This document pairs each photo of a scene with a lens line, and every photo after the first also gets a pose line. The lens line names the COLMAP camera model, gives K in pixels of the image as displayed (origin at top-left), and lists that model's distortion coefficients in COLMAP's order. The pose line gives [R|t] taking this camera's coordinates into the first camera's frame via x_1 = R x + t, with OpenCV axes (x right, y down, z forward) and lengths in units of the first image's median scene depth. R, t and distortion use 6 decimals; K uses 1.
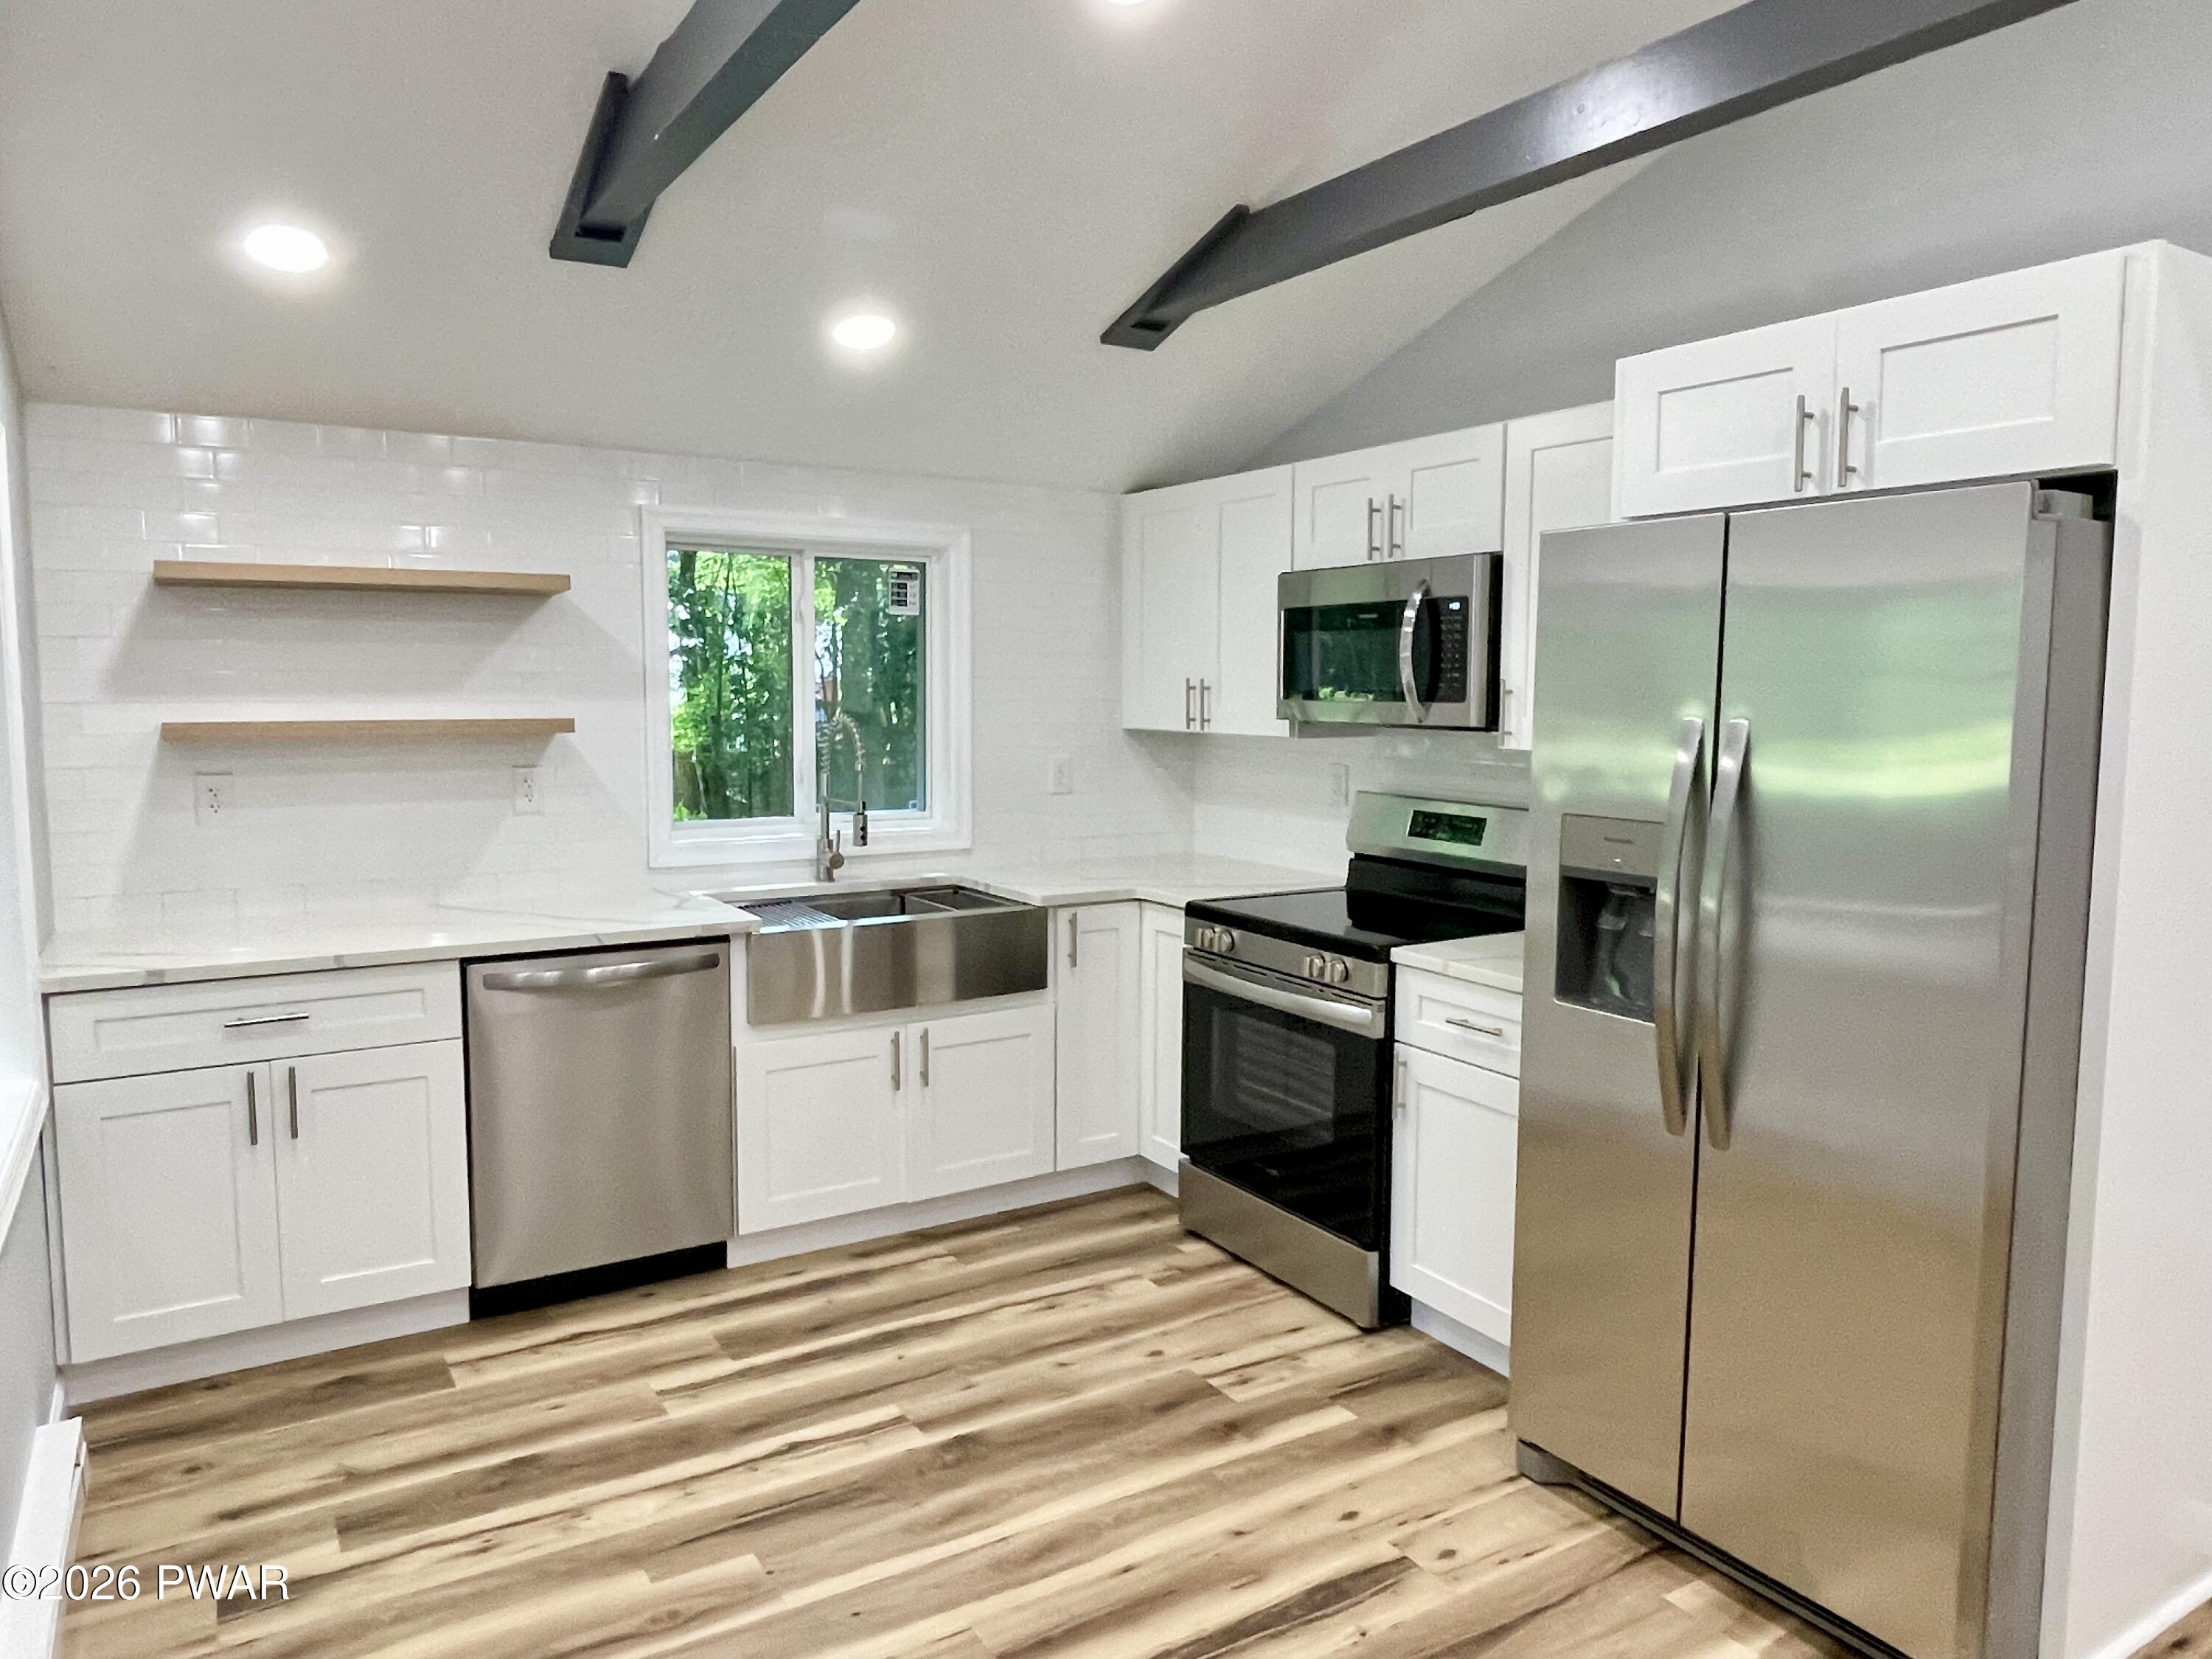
lens RADIAL K [[1492.4, 0, 1106.0], [0, 1492.4, 829.5], [0, 0, 1]] dist [0.042816, -0.072343]
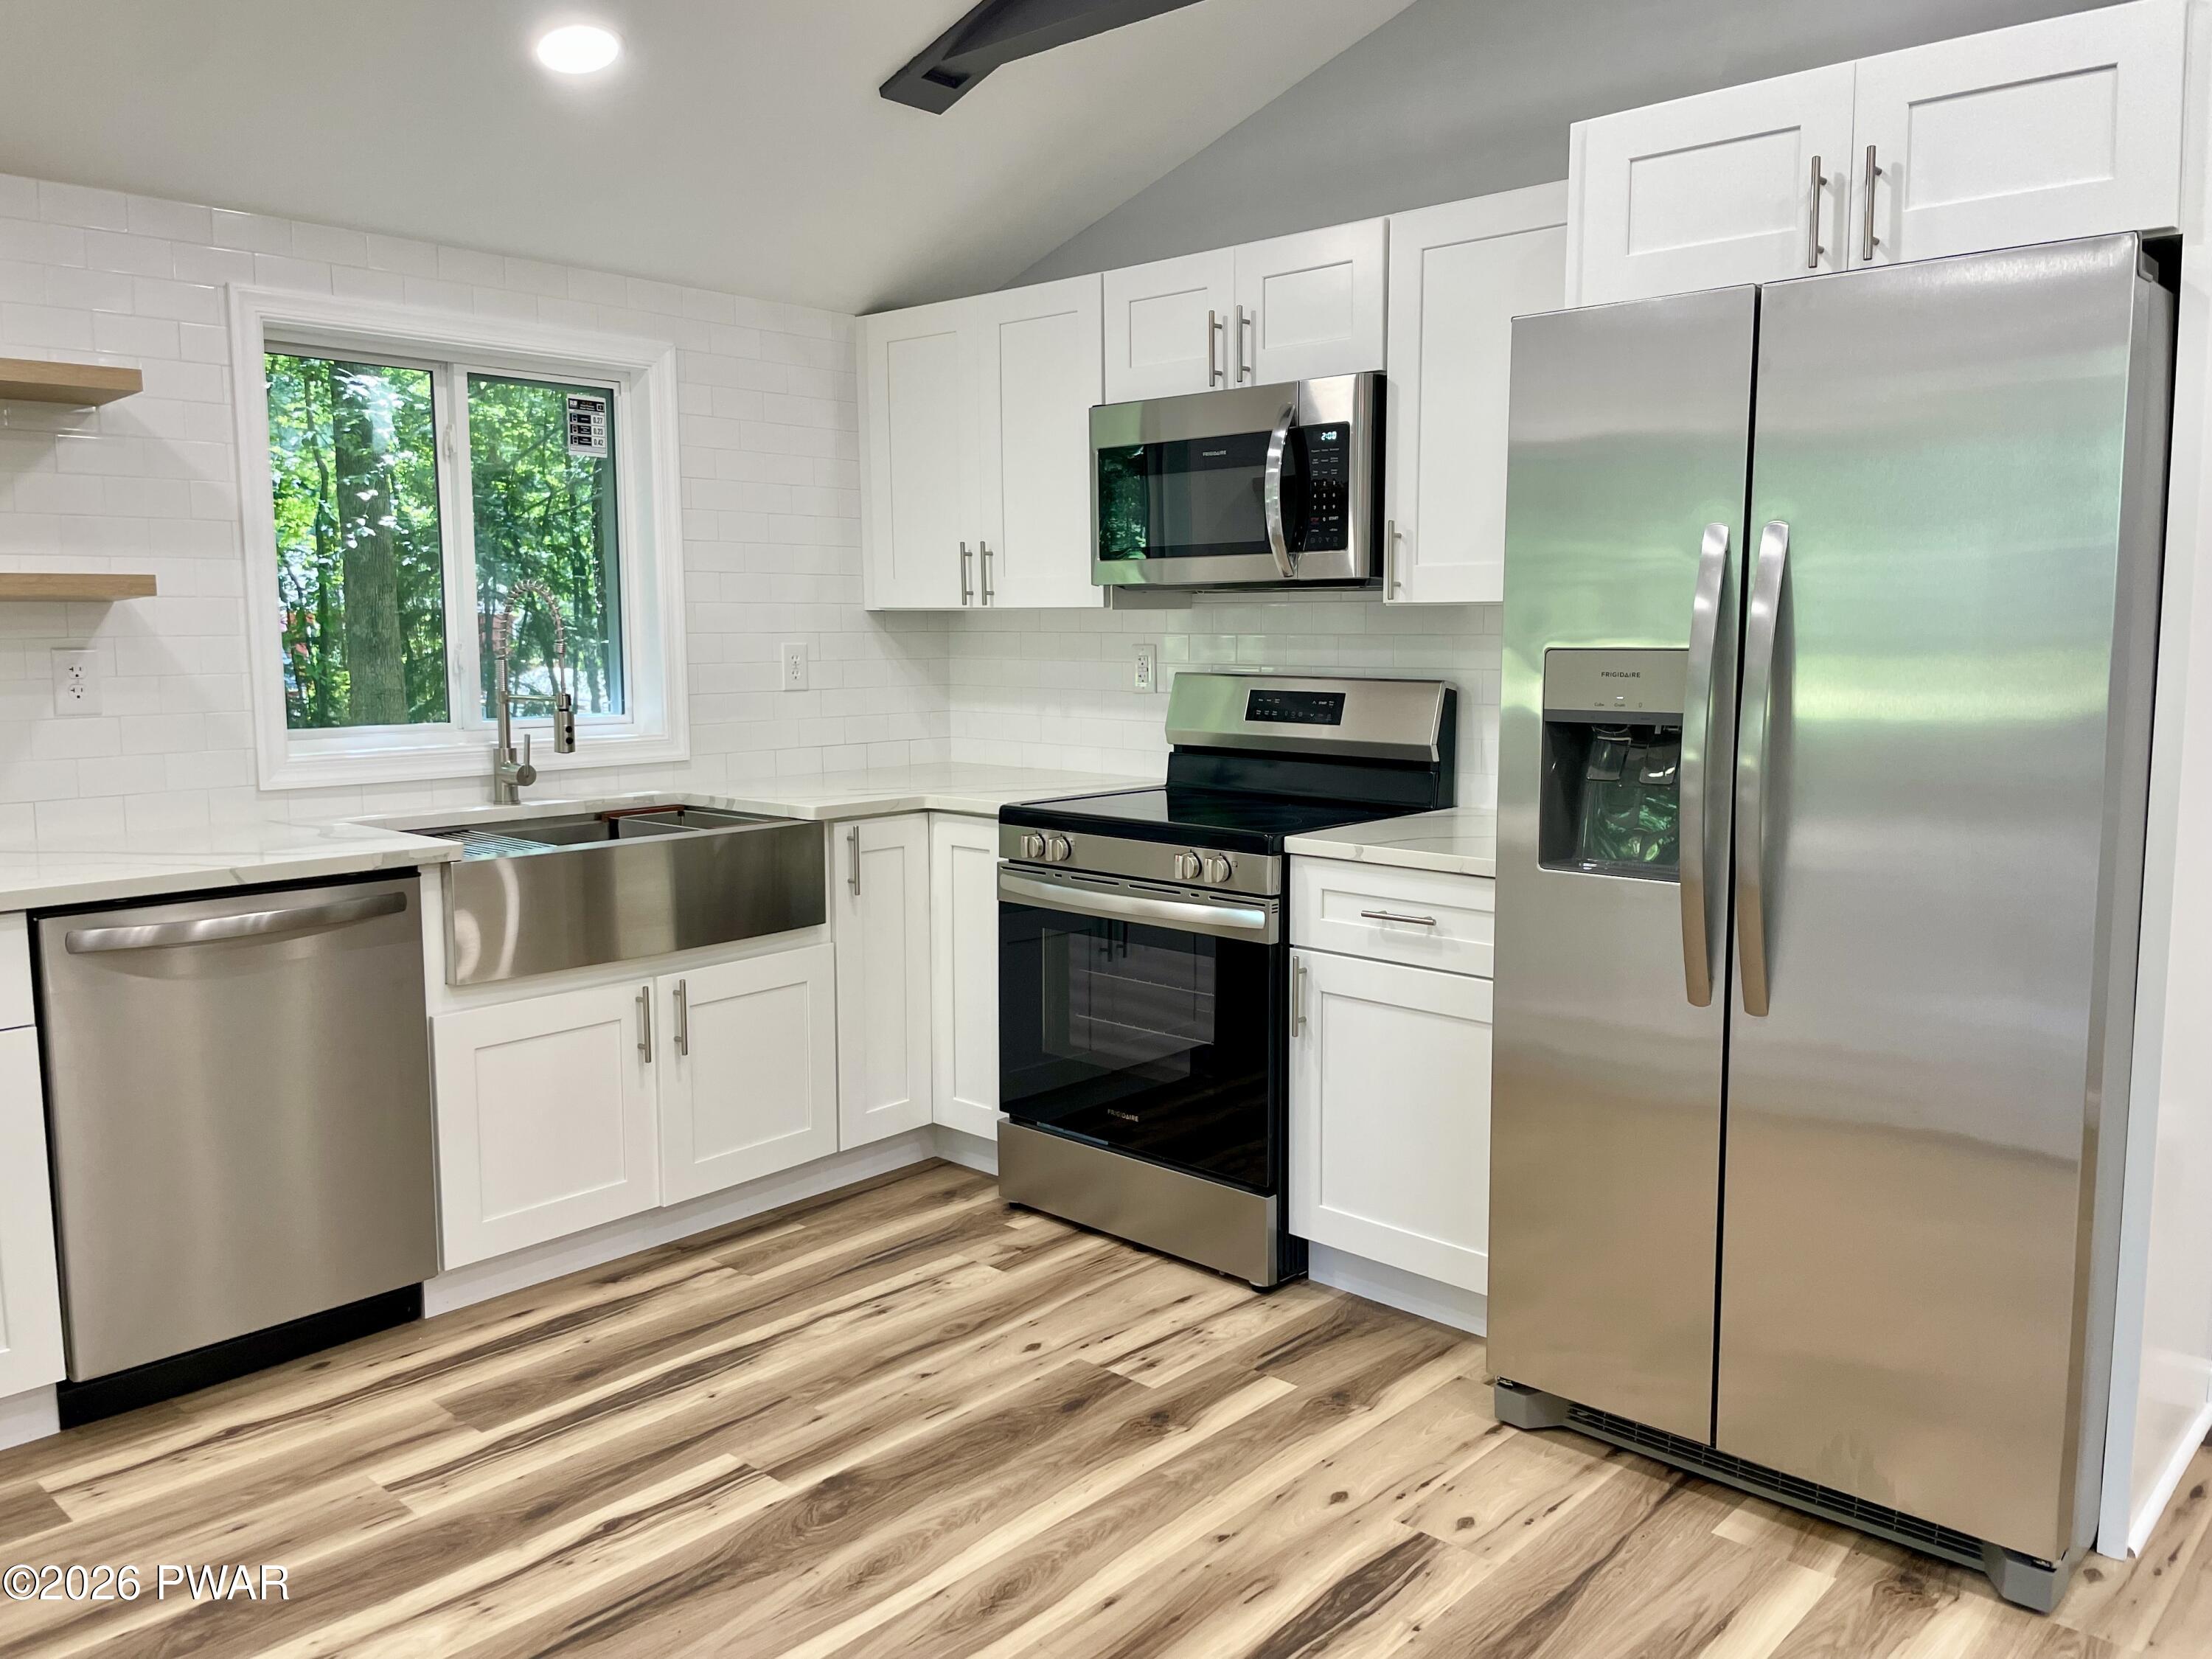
lens RADIAL K [[1695.3, 0, 1106.0], [0, 1695.3, 829.5], [0, 0, 1]] dist [0.115570, -0.149025]
pose [[0.960345, -0.041855, 0.275656, -0.167343], [0.036970, 0.999054, 0.022897, 0.047691], [-0.276354, -0.011799, 0.960984, 0.096776]]
